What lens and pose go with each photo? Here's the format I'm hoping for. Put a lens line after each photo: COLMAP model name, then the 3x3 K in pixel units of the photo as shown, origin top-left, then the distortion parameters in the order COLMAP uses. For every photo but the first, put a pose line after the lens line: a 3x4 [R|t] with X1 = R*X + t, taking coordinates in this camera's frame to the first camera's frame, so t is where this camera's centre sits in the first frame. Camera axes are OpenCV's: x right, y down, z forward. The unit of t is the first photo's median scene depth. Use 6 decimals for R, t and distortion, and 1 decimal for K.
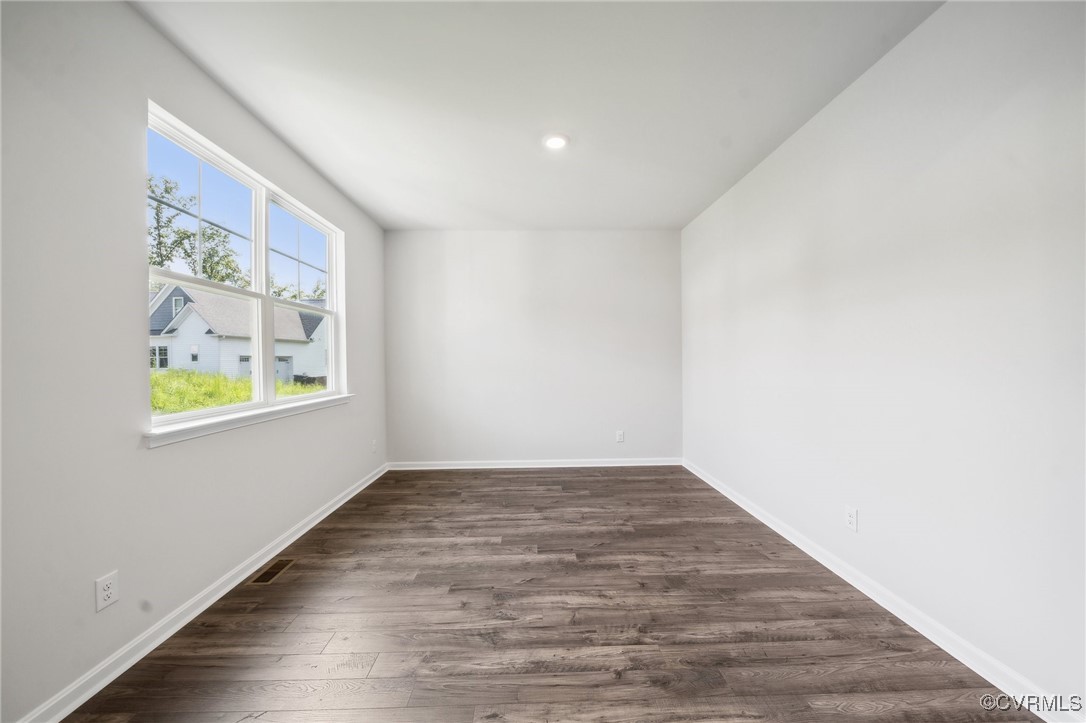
lens RADIAL K [[382.3, 0, 538.6], [0, 382.3, 360.5], [0, 0, 1]] dist [-0.004004, -0.000296]
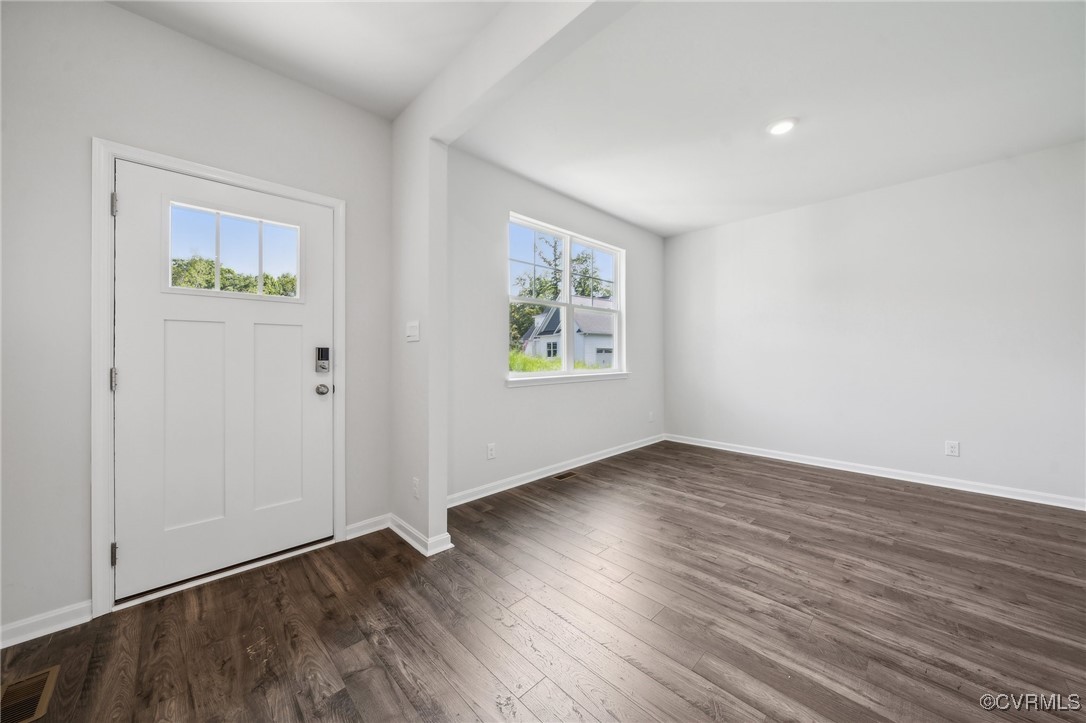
lens RADIAL K [[382.3, 0, 549.0], [0, 382.3, 354.7], [0, 0, 1]] dist [-0.004004, -0.000296]
pose [[0.689052, 0.008537, -0.724661, 0.351181], [-0.007718, 0.999960, 0.004442, 0.030987], [0.724671, 0.002532, 0.689091, -0.132851]]
